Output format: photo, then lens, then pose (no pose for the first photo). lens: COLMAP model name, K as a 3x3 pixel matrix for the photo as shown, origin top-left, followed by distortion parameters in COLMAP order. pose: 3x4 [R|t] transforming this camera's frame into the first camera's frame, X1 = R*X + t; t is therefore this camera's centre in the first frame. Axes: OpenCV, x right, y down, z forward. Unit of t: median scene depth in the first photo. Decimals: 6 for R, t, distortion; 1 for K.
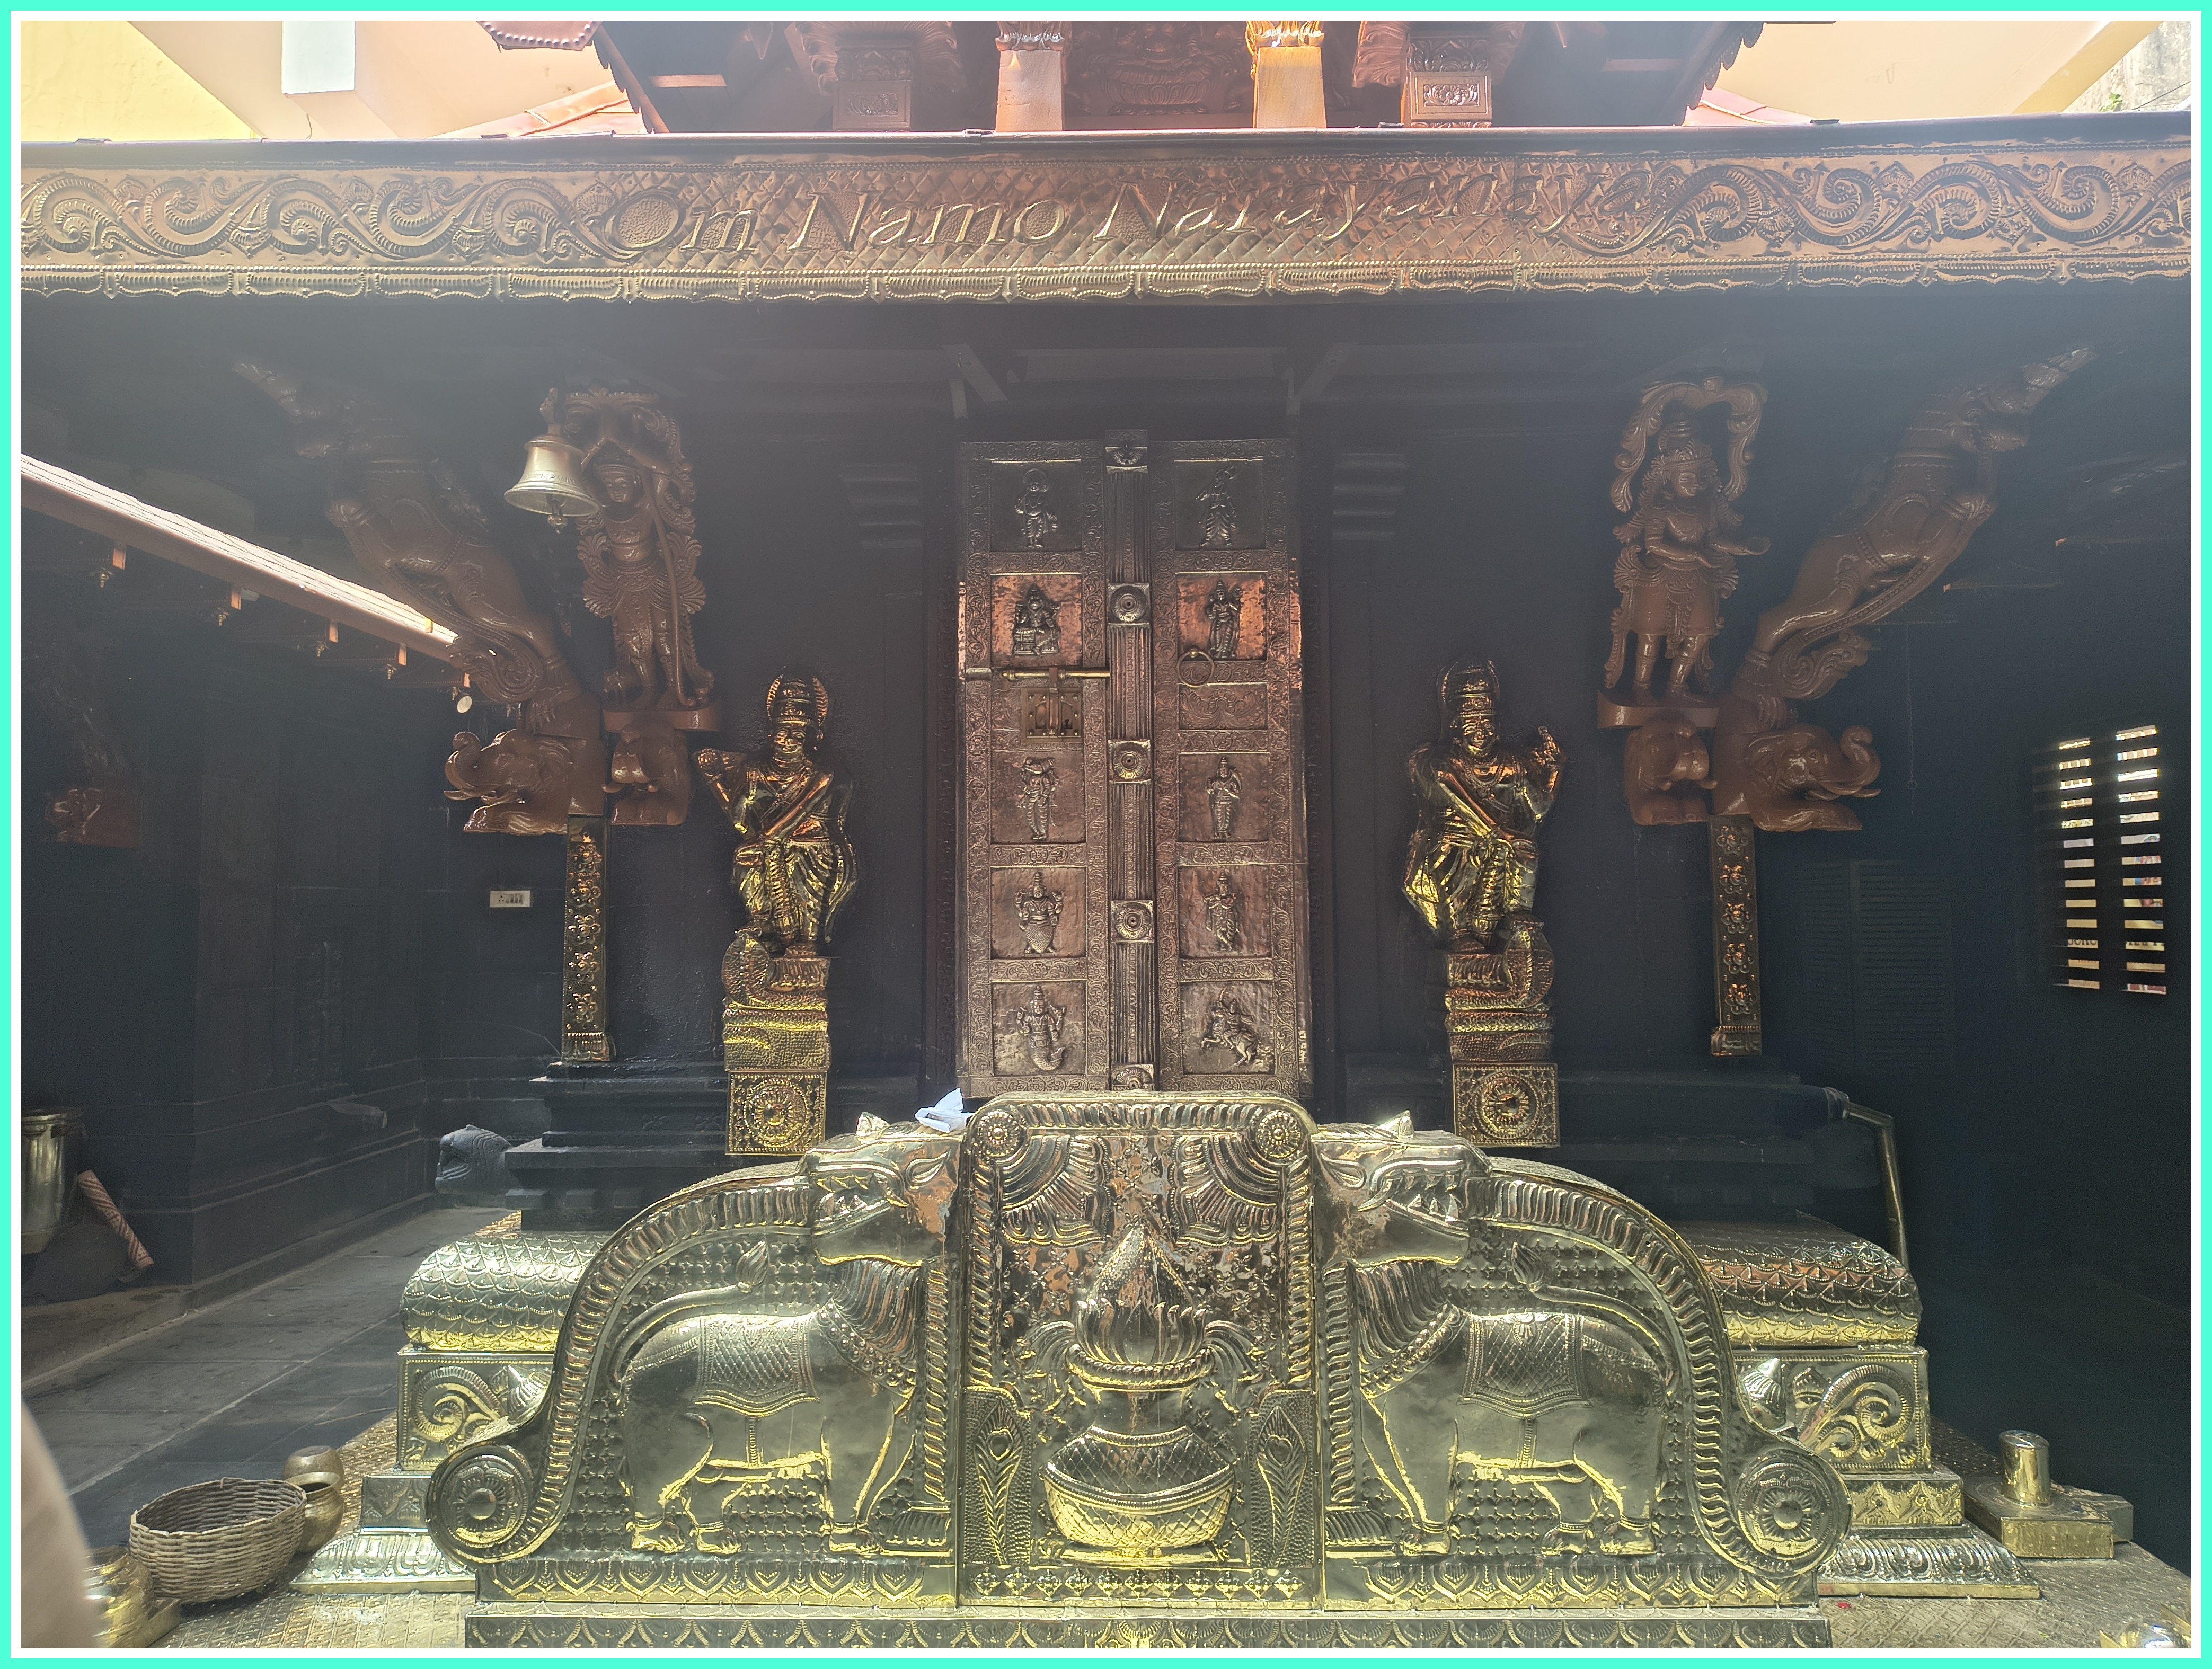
lens RADIAL K [[1511.4, 0, 1122.9], [0, 1511.4, 814.4], [0, 0, 1]] dist [0.056323, -0.061922]
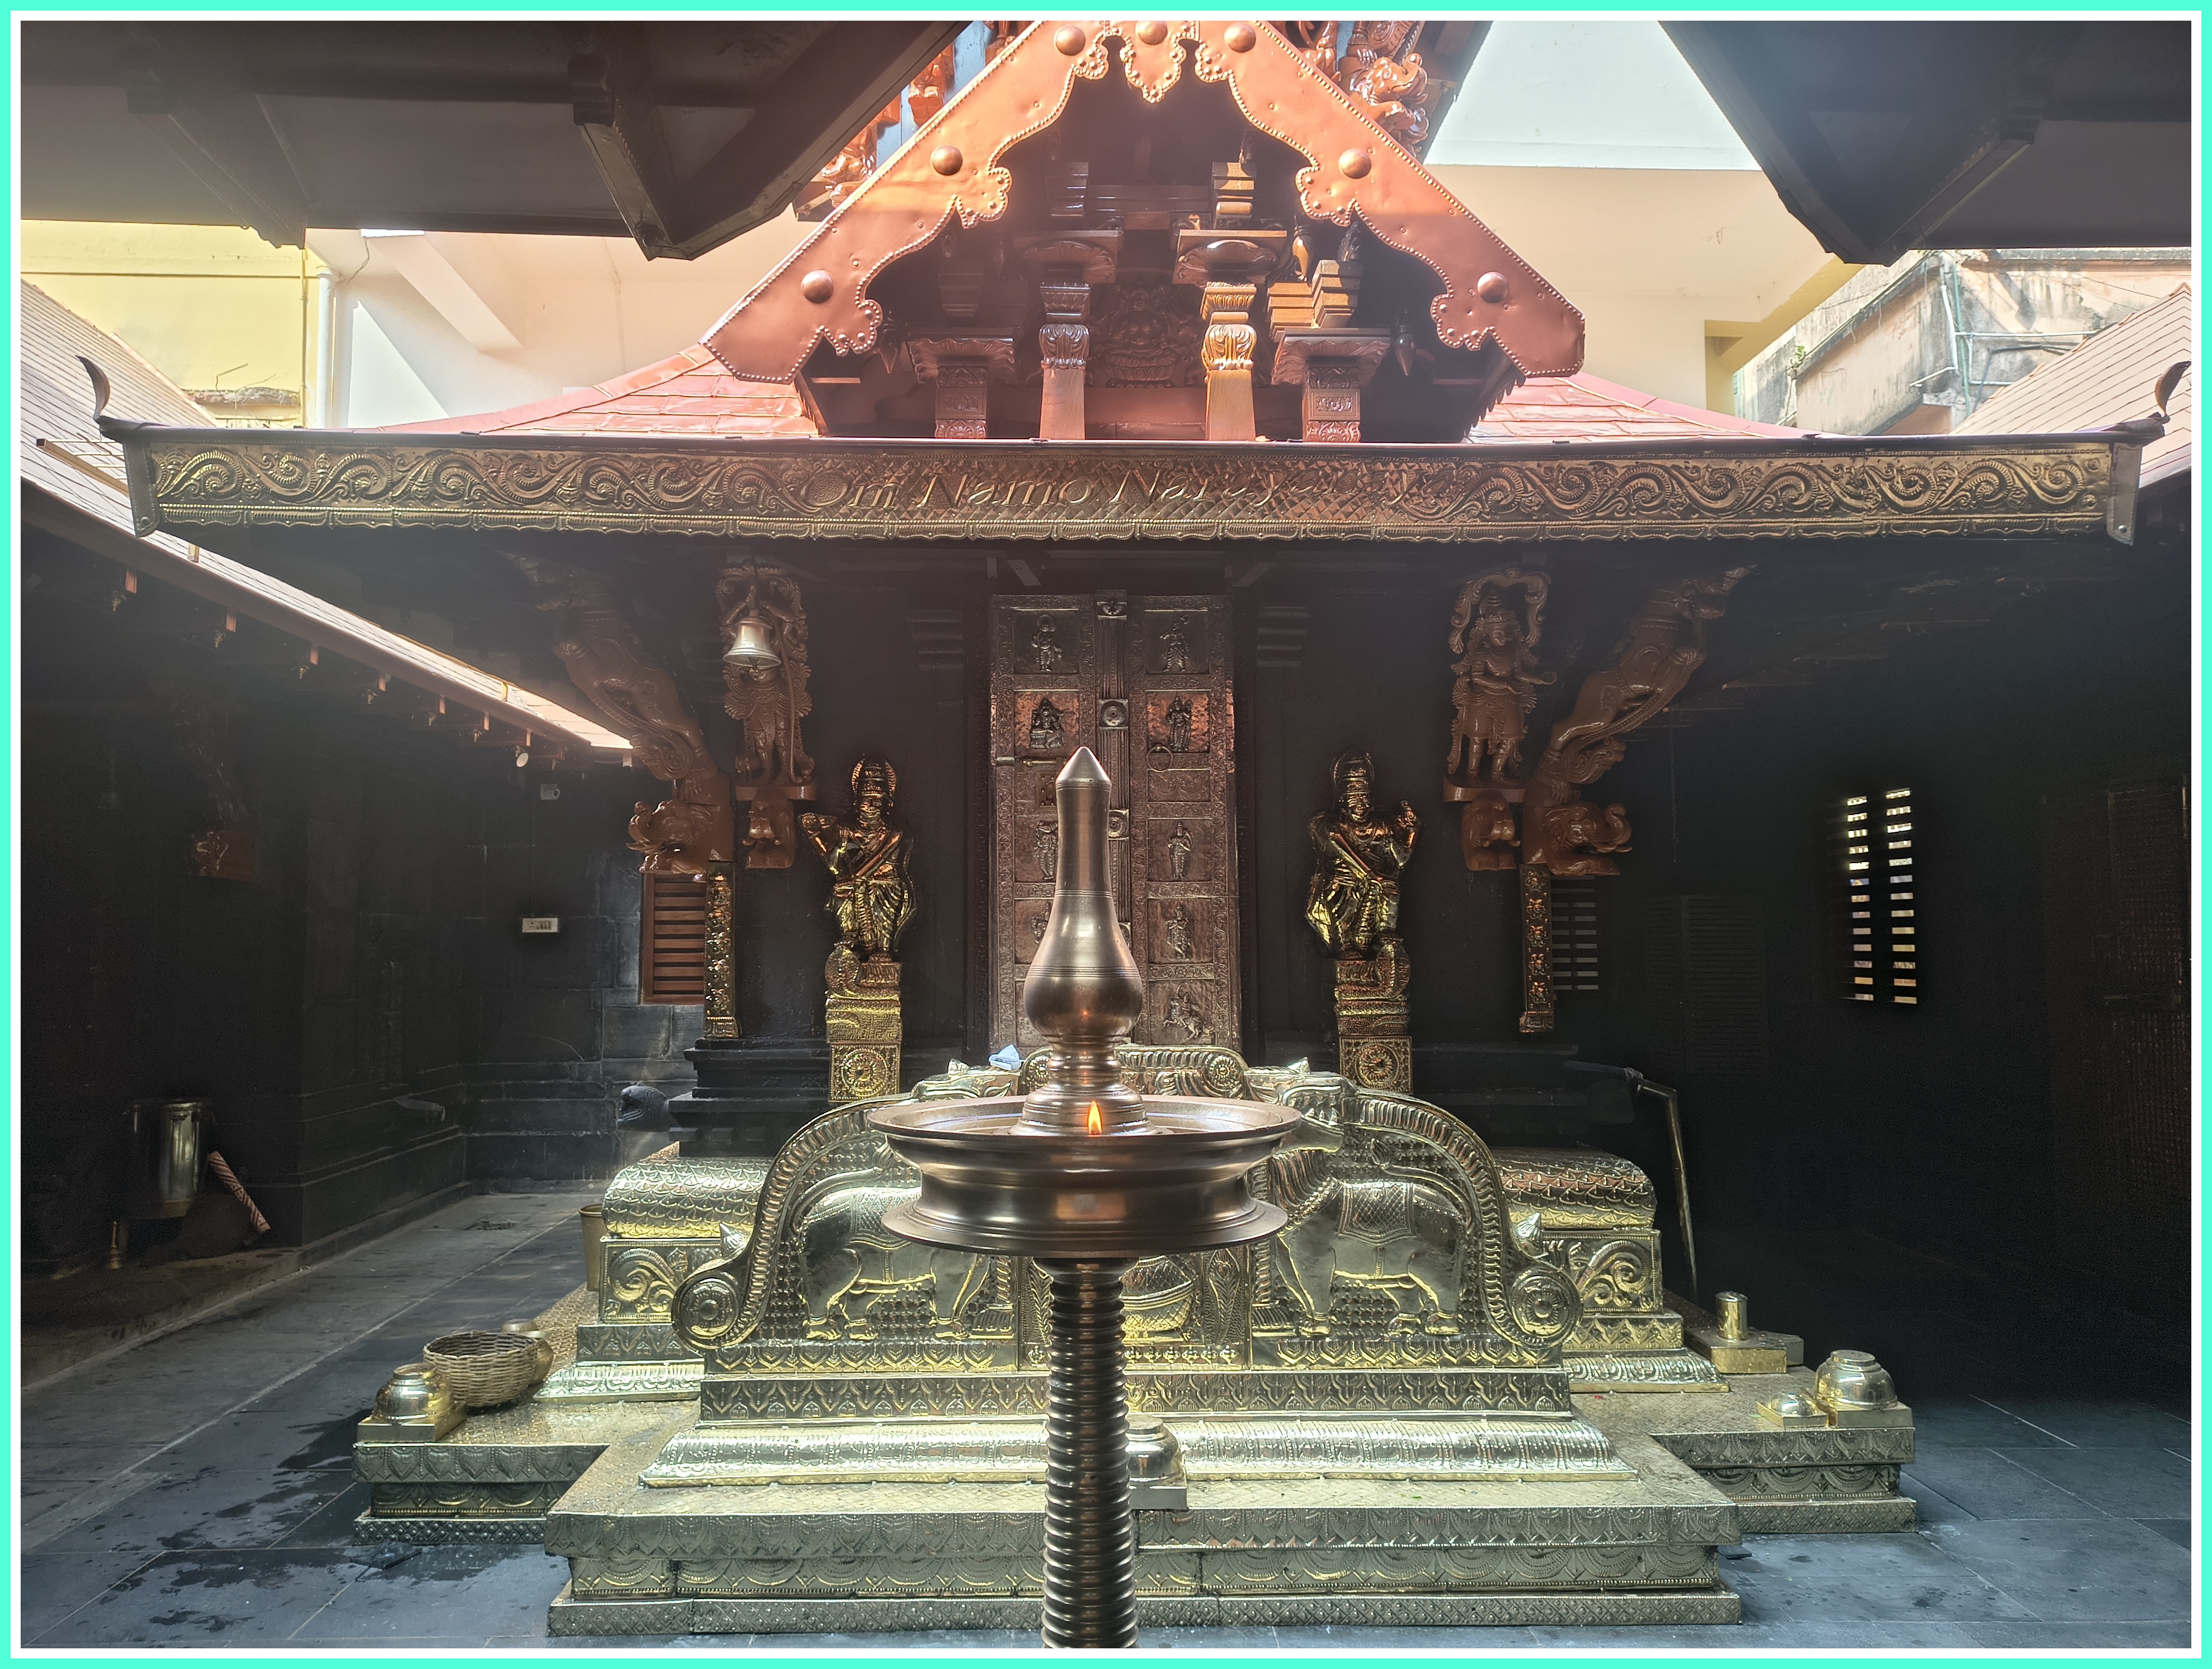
lens RADIAL K [[1498.8, 0, 1093.7], [0, 1498.8, 837.3], [0, 0, 1]] dist [0.070905, -0.088800]
pose [[0.999381, 0.004129, 0.034942, -0.067385], [-0.003902, 0.999971, -0.006571, -0.014447], [-0.034968, 0.006431, 0.999368, -0.427896]]
